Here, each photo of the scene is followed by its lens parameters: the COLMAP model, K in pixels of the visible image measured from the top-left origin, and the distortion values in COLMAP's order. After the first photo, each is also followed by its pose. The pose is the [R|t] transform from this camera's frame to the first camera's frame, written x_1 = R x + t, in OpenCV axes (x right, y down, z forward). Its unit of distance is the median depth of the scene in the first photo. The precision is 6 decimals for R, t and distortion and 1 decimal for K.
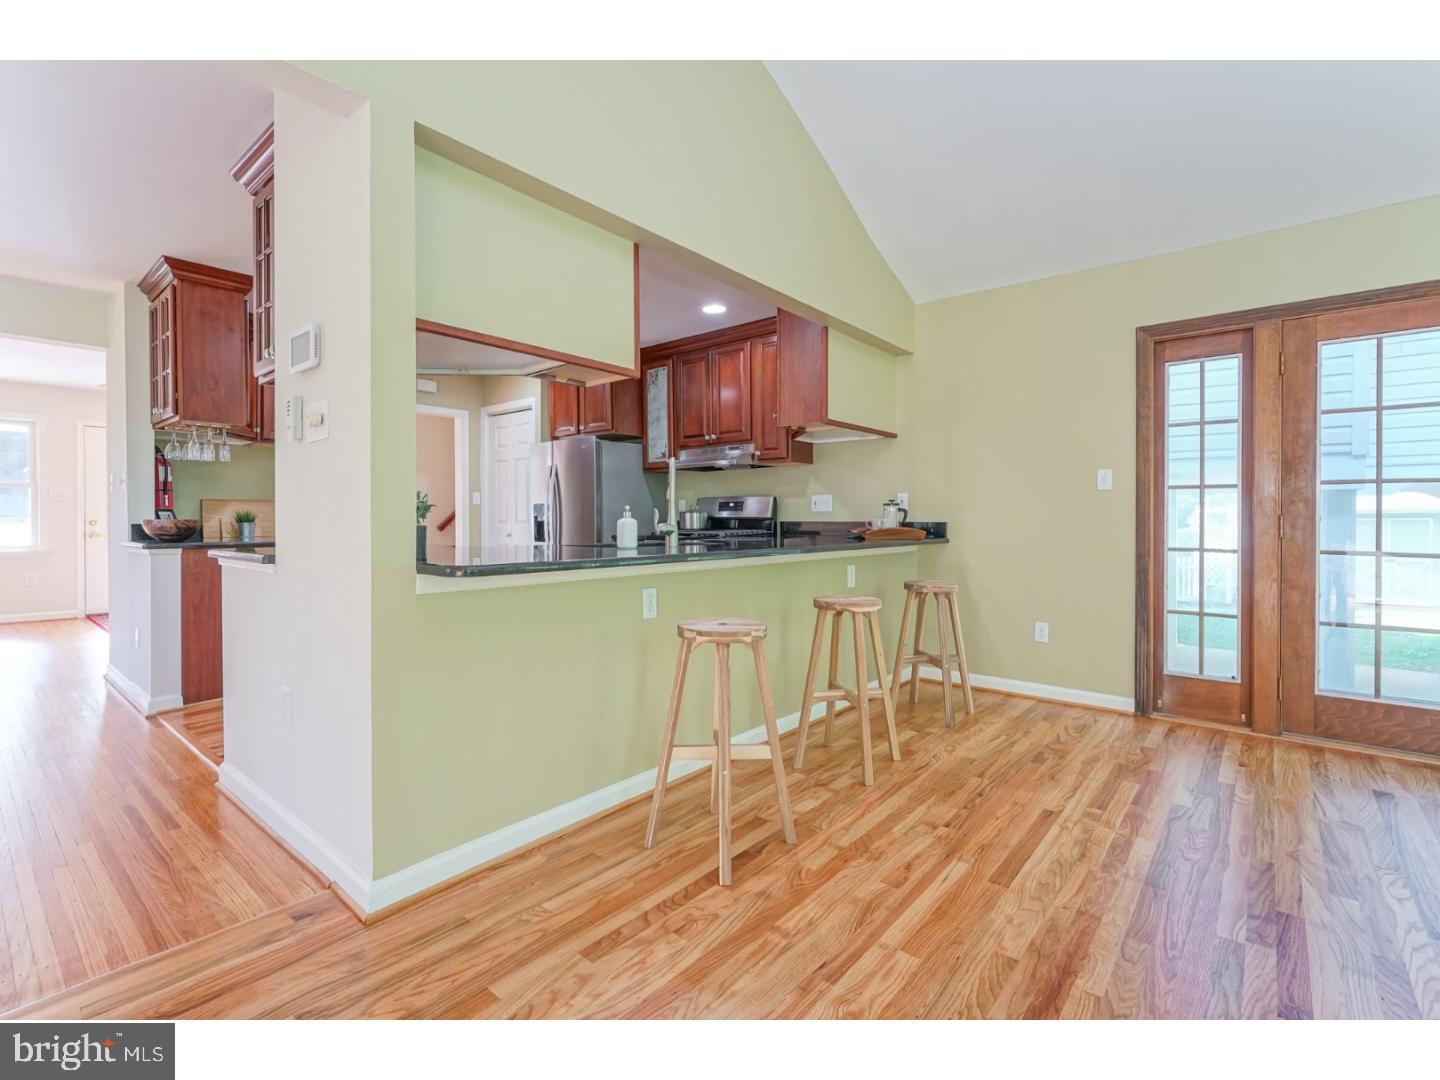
lens RADIAL K [[663.2, 0, 708.8], [0, 663.2, 518.1], [0, 0, 1]] dist [-0.002641, 0.001812]
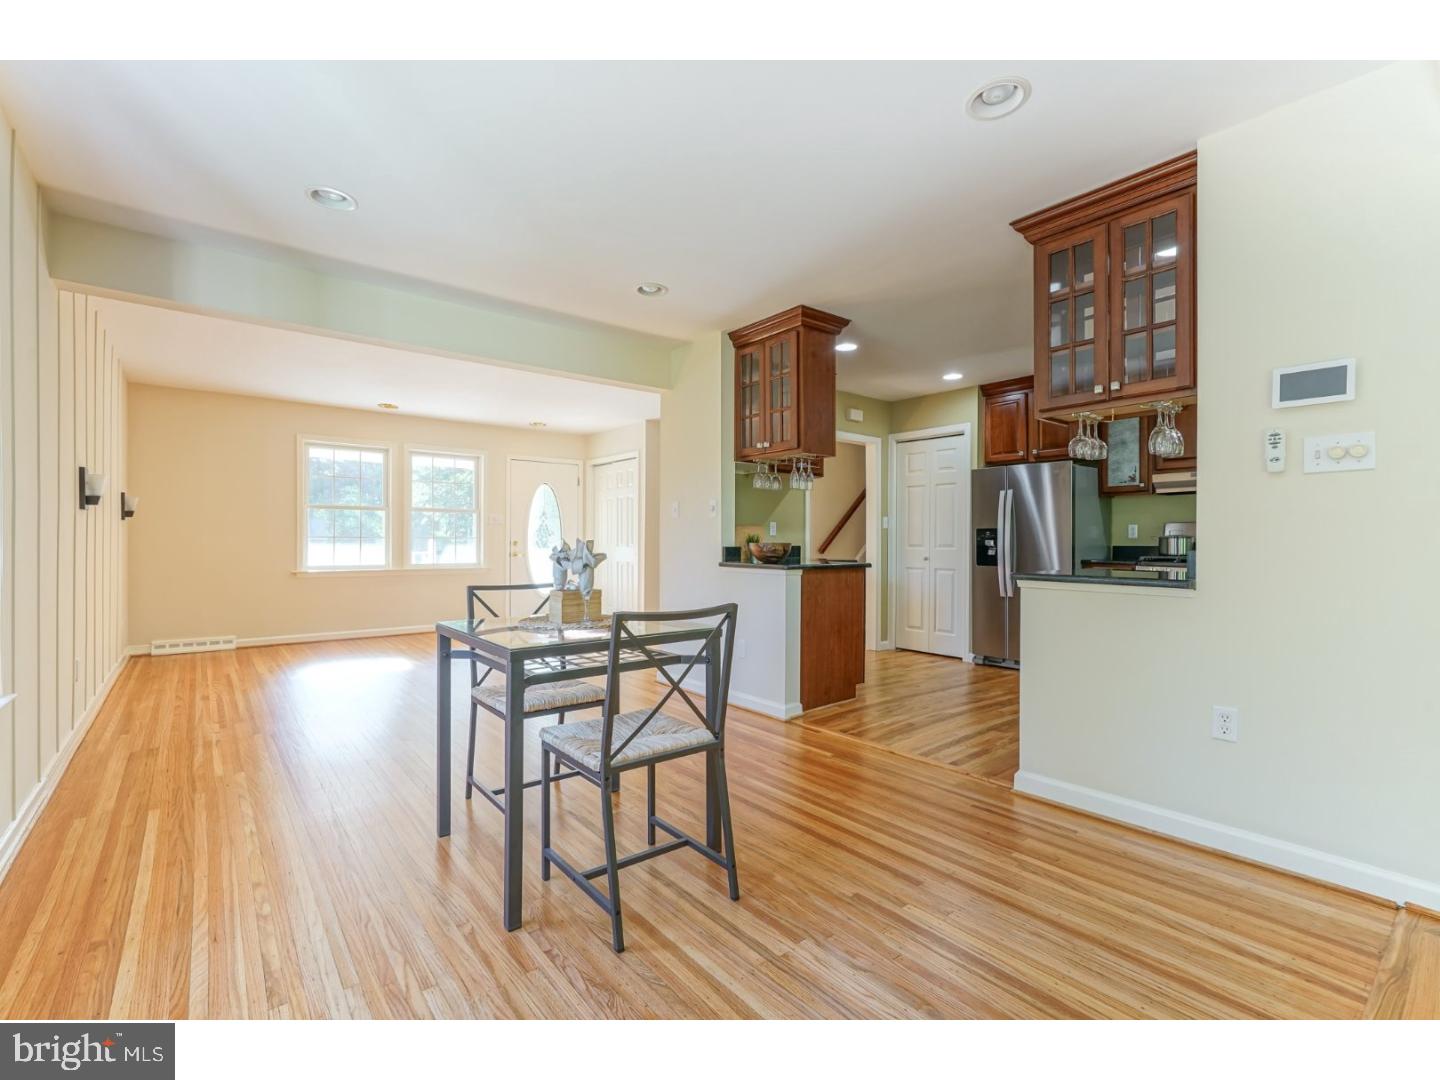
lens RADIAL K [[663.2, 0, 719.2], [0, 663.2, 536.5], [0, 0, 1]] dist [-0.002641, 0.001812]
pose [[0.979302, 0.001819, -0.202398, -0.544616], [-0.004123, 0.999931, -0.010961, 0.004596], [0.202365, 0.011568, 0.979242, -0.081855]]
